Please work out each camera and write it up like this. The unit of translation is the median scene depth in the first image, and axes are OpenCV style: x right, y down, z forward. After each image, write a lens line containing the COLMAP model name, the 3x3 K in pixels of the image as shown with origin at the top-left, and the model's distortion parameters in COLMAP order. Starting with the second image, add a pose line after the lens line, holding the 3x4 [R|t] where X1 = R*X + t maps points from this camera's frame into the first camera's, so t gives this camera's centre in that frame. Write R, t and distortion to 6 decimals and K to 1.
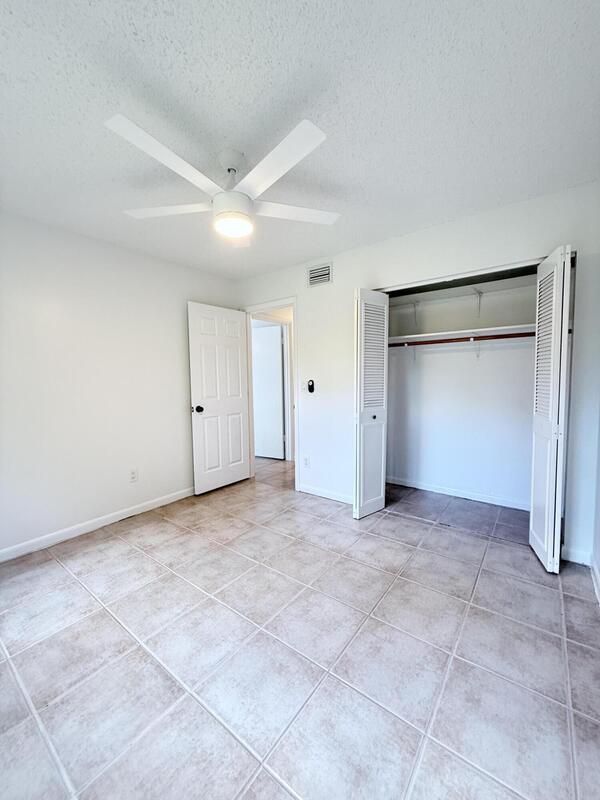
lens RADIAL K [[319.4, 0, 300.0], [0, 319.4, 400.0], [0, 0, 1]] dist [0.000035, 0.000012]
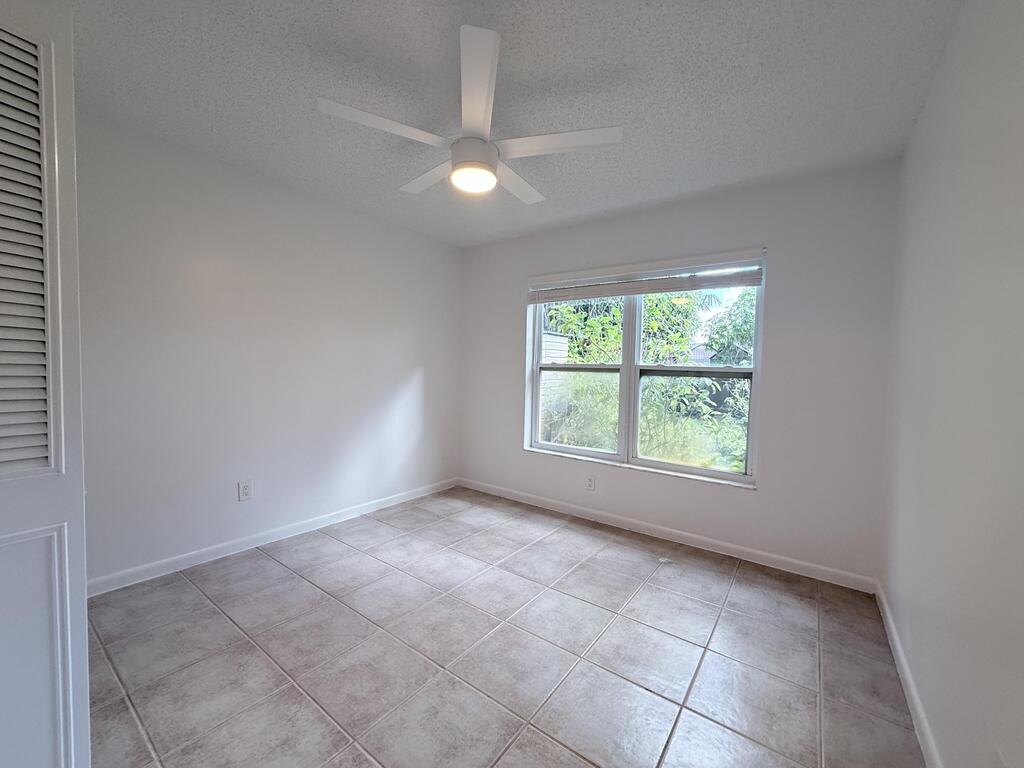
lens RADIAL K [[408.9, 0, 512.0], [0, 408.9, 384.0], [0, 0, 1]] dist [0.000035, 0.000012]
pose [[-0.999845, -0.009044, -0.015075, -0.299904], [-0.010548, 0.994636, 0.102893, -0.120696], [0.014063, 0.103037, -0.994578, 2.171453]]
